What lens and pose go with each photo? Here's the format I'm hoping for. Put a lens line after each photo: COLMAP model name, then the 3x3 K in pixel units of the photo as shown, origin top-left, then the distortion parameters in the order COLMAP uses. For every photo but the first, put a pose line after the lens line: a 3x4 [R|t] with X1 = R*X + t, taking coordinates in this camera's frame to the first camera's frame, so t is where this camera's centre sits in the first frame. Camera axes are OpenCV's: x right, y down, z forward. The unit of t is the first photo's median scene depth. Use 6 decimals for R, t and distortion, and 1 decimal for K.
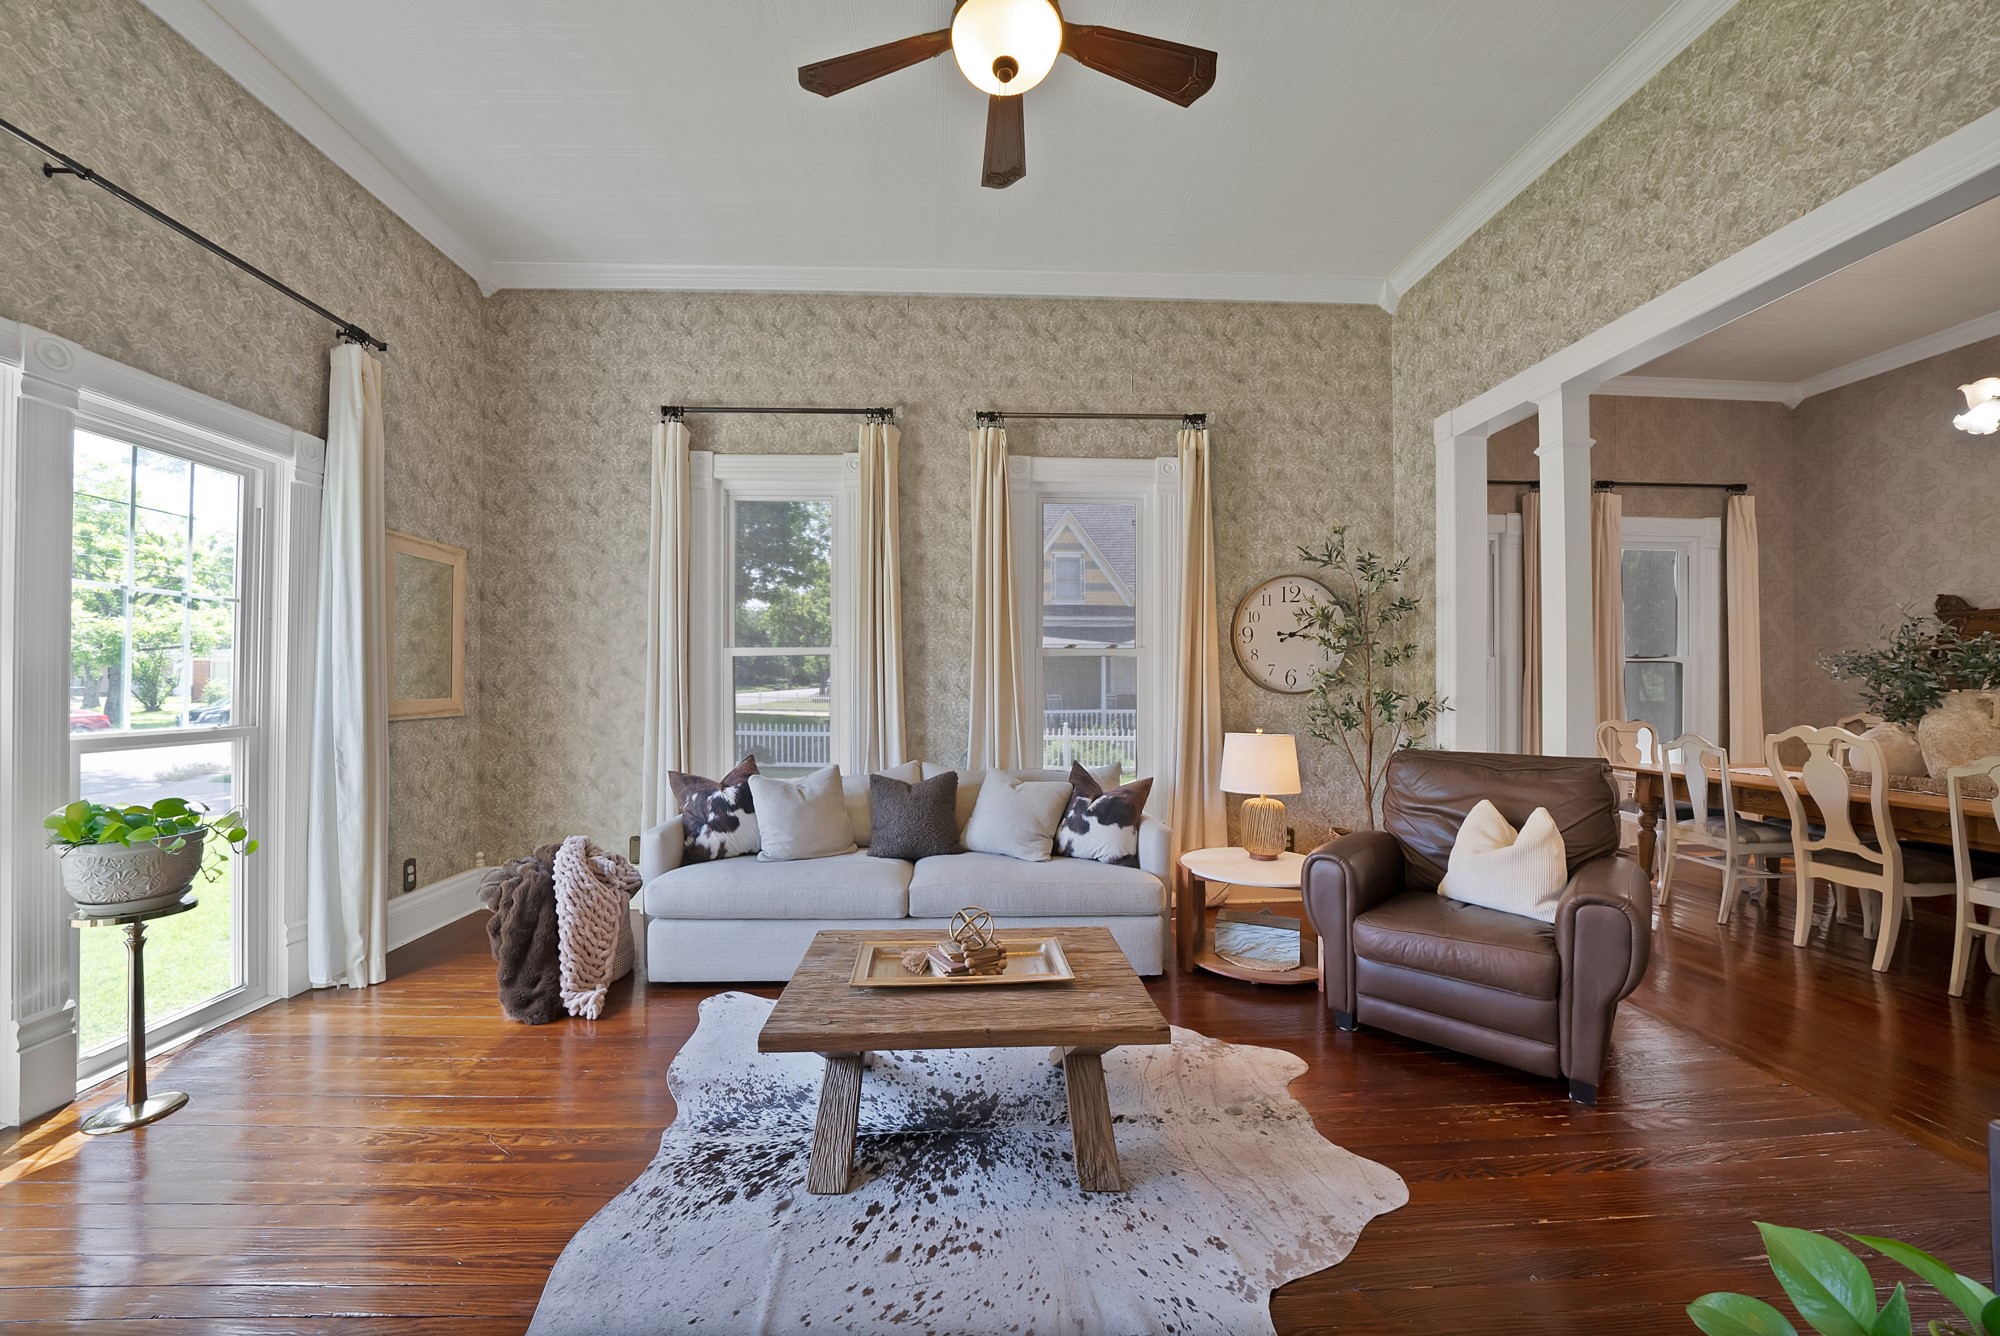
lens RADIAL K [[720.8, 0, 977.1], [0, 720.8, 678.6], [0, 0, 1]] dist [-0.026762, 0.003181]
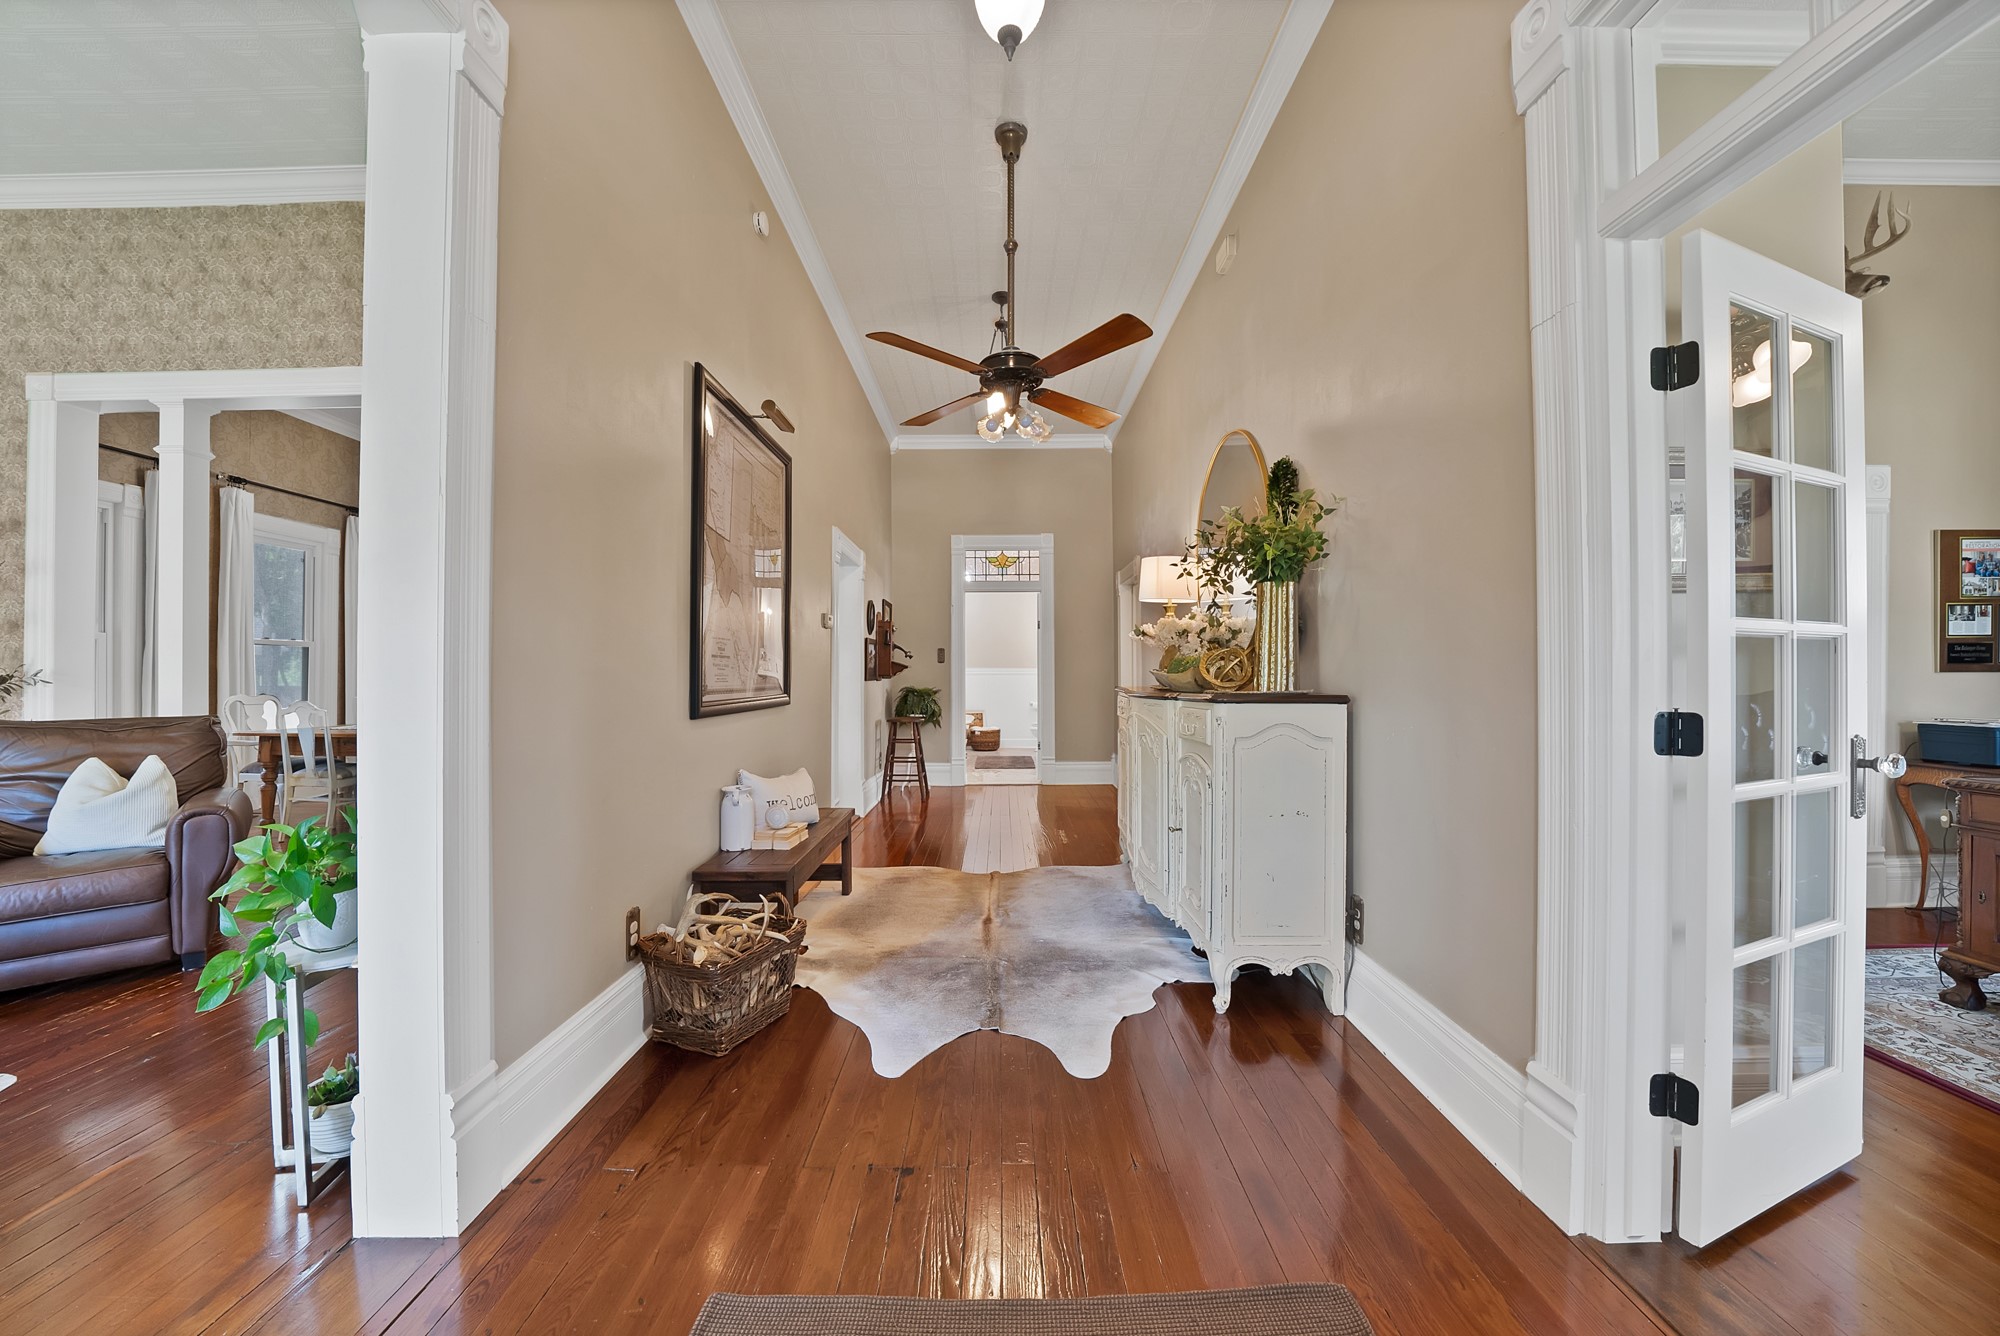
lens RADIAL K [[720.8, 0, 1002.6], [0, 720.8, 674.9], [0, 0, 1]] dist [-0.026762, 0.003181]
pose [[0.030292, -0.001471, 0.999540, -0.315547], [-0.008971, 0.999958, 0.001743, 0.026757], [-0.999501, -0.009019, 0.030278, -0.438025]]
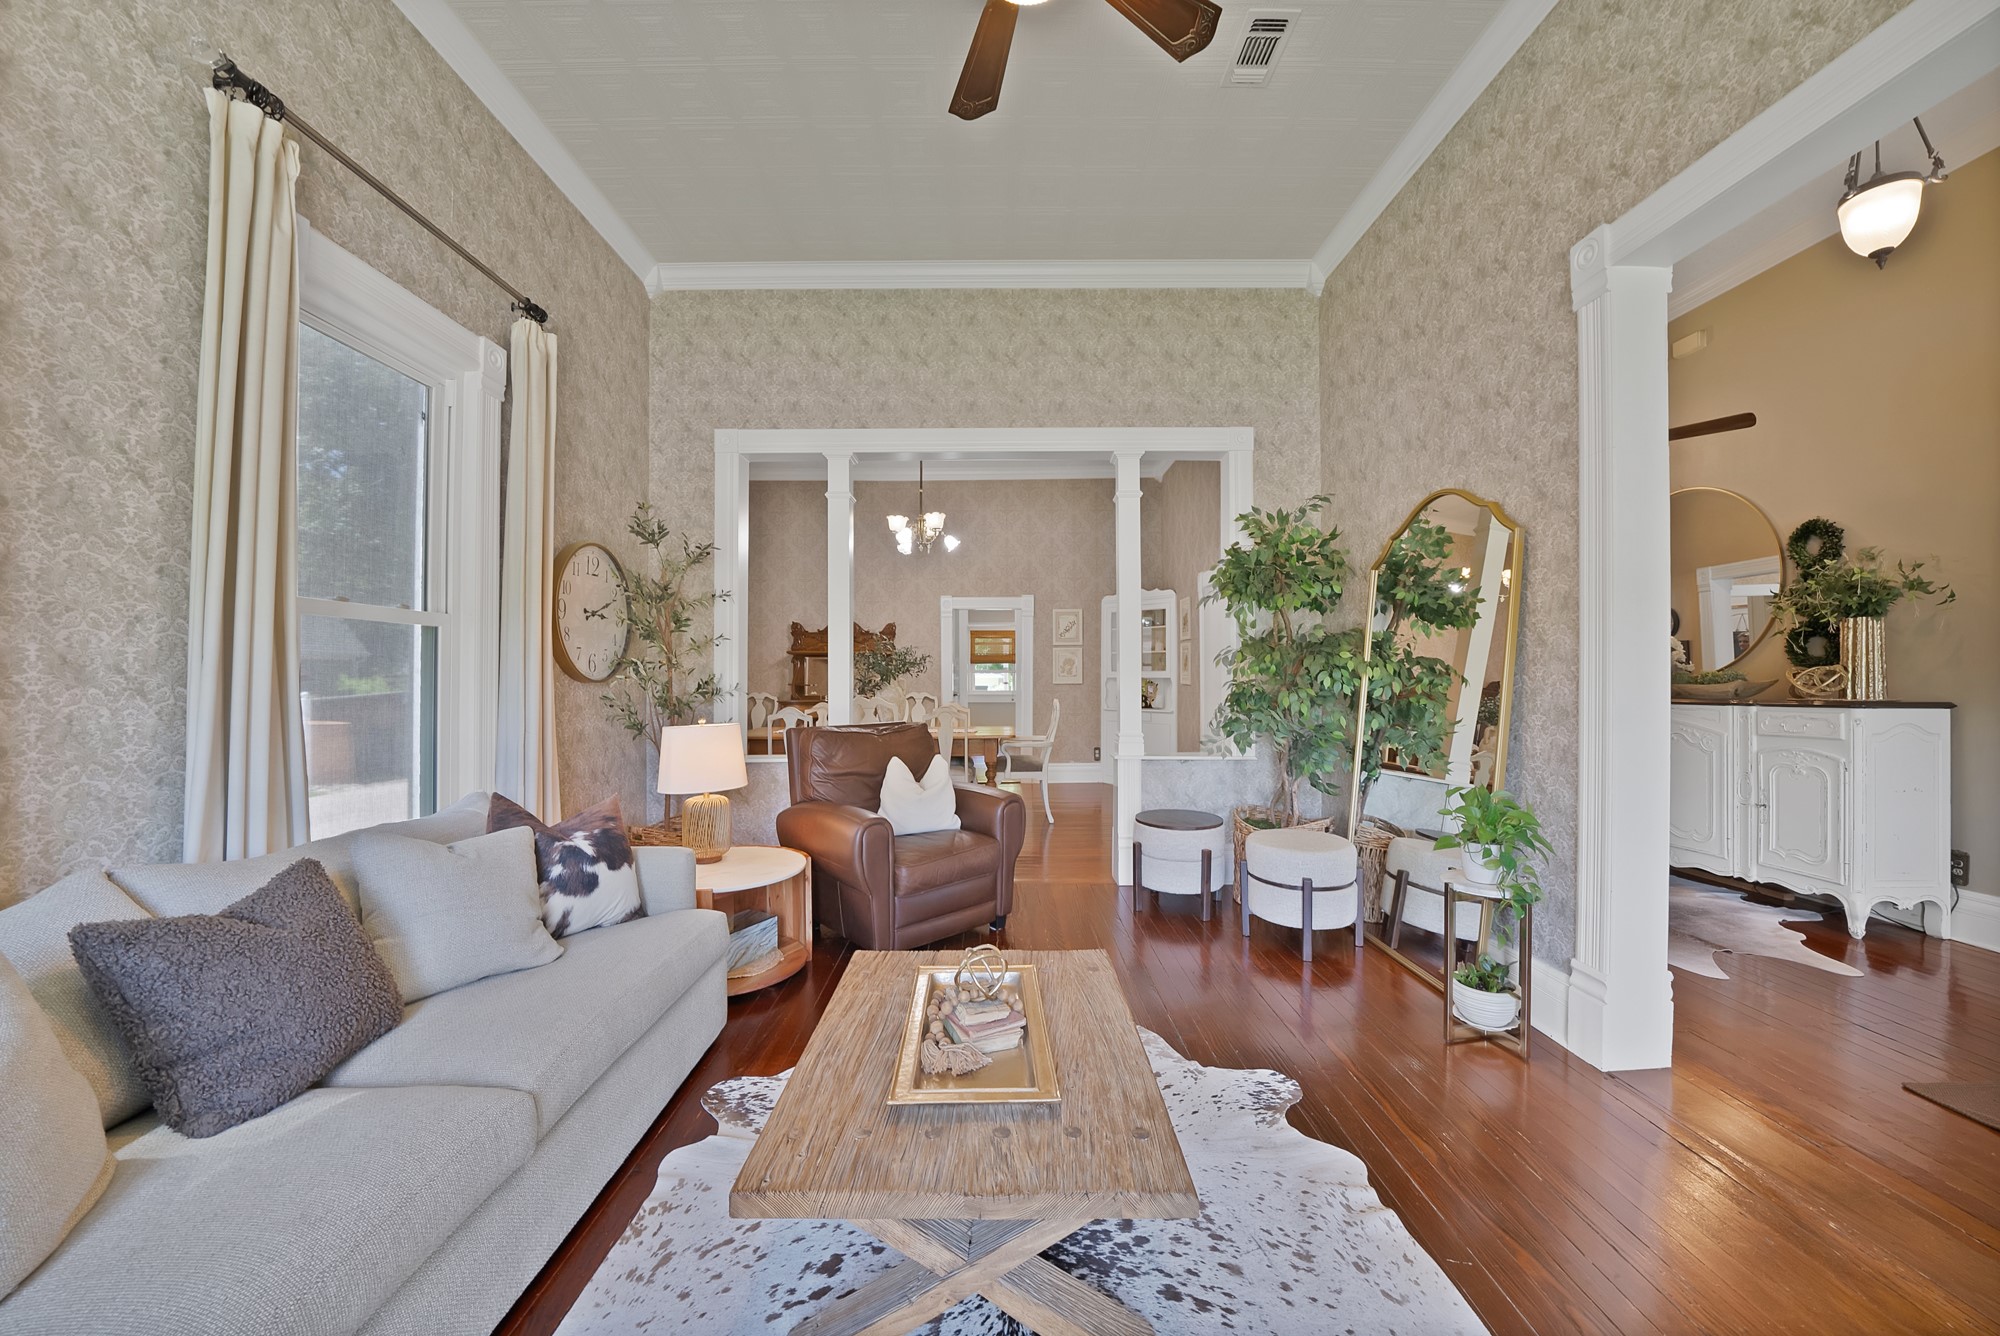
lens RADIAL K [[720.8, 0, 1009.5], [0, 720.8, 667.8], [0, 0, 1]] dist [-0.026762, 0.003181]
pose [[0.017479, 0.012424, 0.999770, -0.621675], [-0.006921, 0.999900, -0.012305, 0.017418], [-0.999823, -0.006705, 0.017563, 0.746353]]
